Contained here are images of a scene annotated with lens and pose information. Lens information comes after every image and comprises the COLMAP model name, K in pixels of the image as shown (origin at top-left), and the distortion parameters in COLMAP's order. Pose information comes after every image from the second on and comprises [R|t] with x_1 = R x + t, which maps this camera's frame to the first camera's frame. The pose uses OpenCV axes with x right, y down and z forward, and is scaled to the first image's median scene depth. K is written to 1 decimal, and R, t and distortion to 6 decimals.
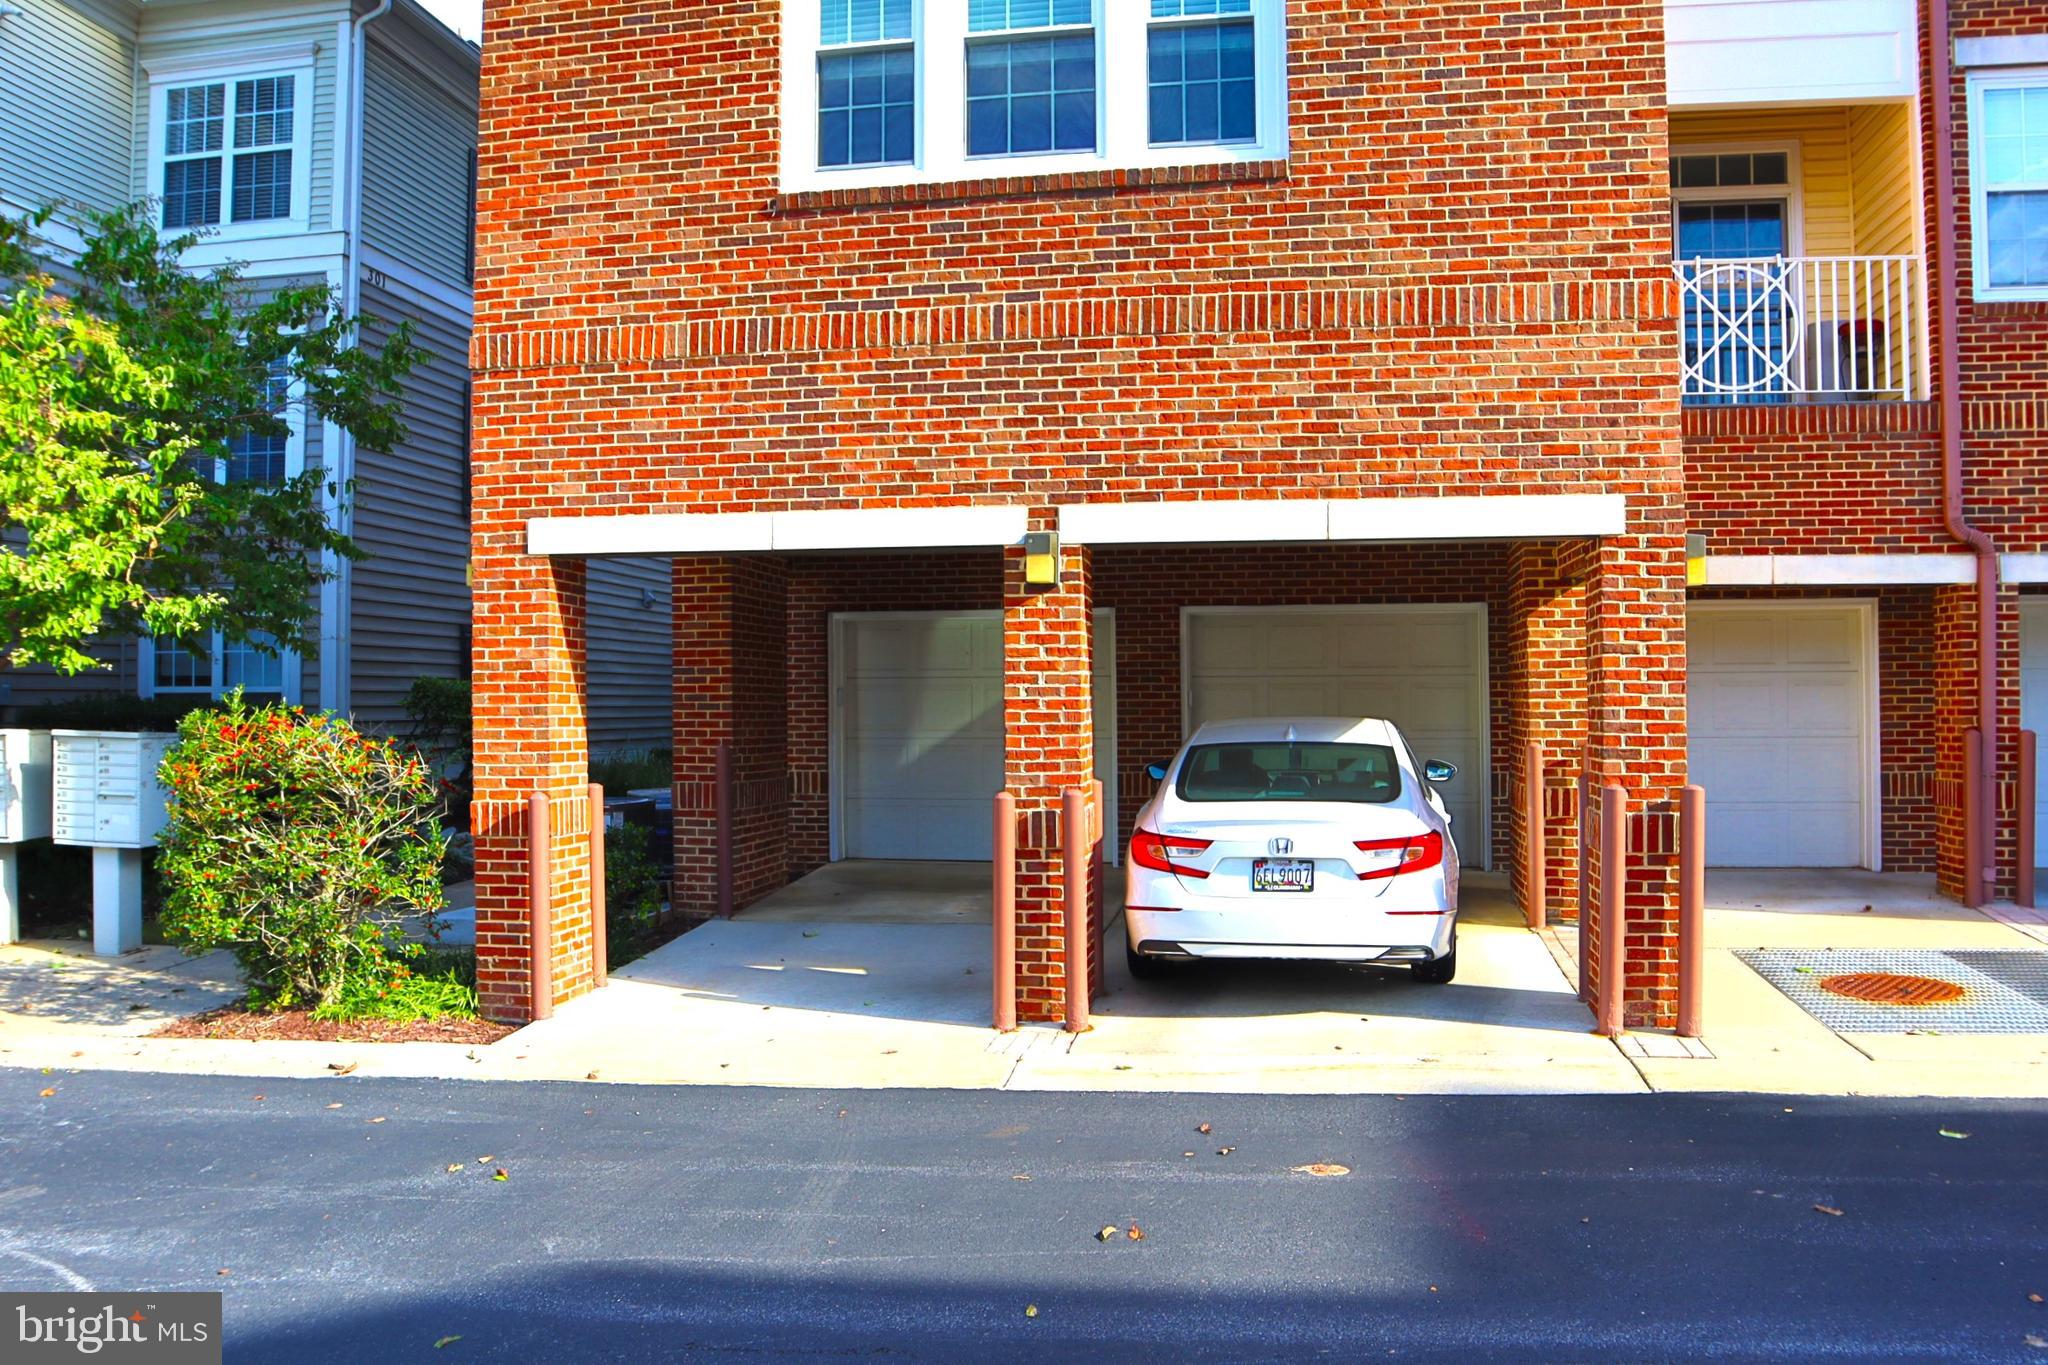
lens RADIAL K [[1673.6, 0, 1024.0], [0, 1673.6, 682.5], [0, 0, 1]] dist [-0.104429, 0.012287]
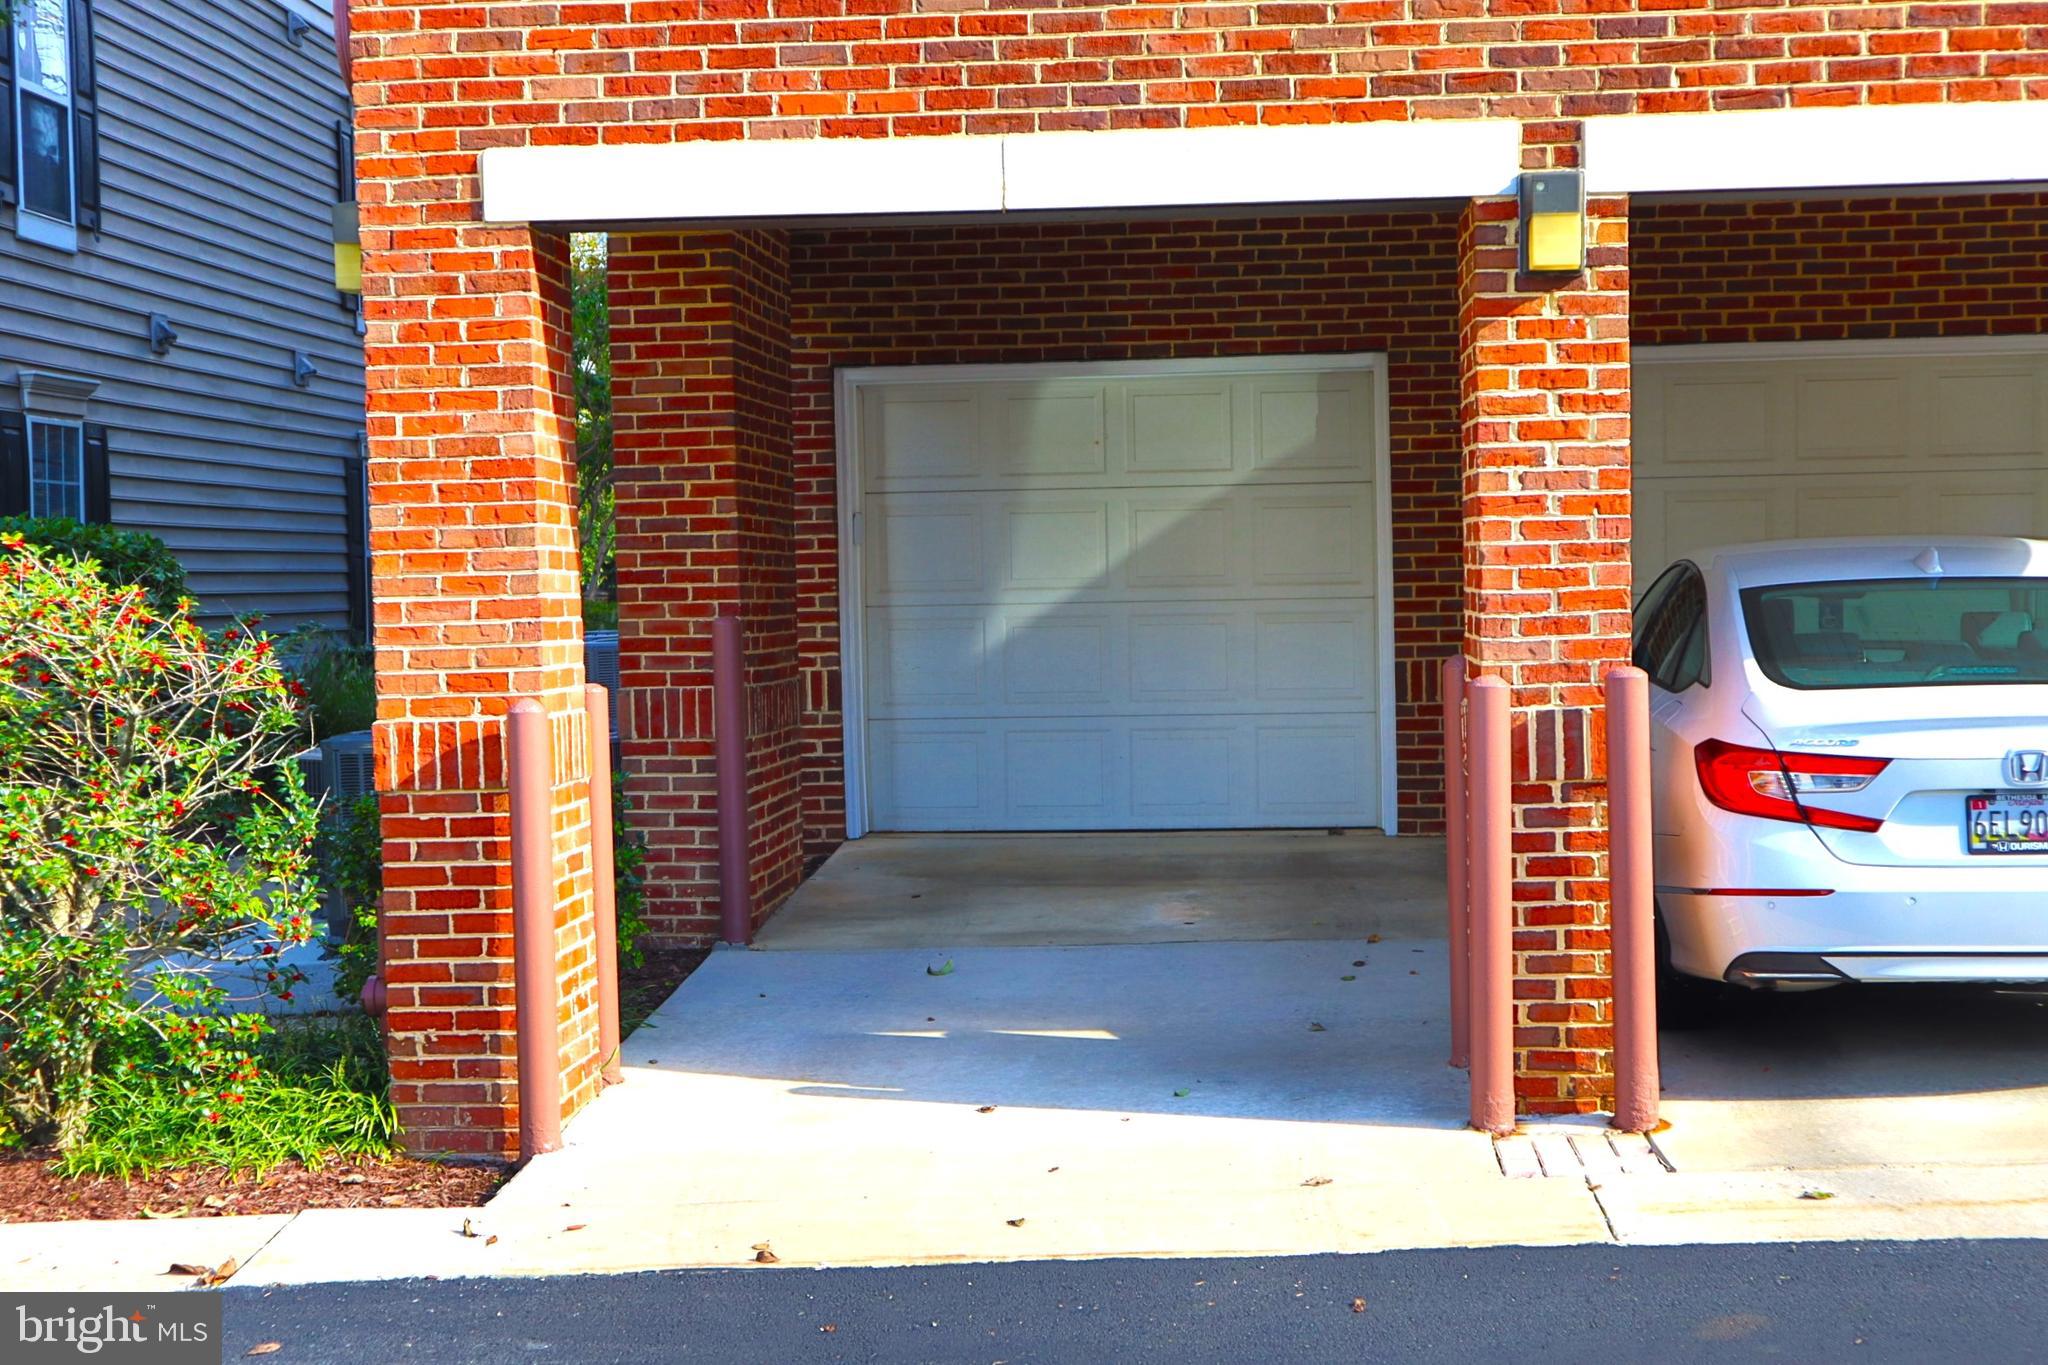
lens RADIAL K [[2929.6, 0, 1024.0], [0, 2929.6, 682.5], [0, 0, 1]] dist [0.024203, 0.076919]
pose [[0.994359, -0.019064, 0.104341, -0.235634], [0.014195, 0.998785, 0.047202, 0.021554], [-0.105114, -0.045454, 0.993421, 0.105035]]
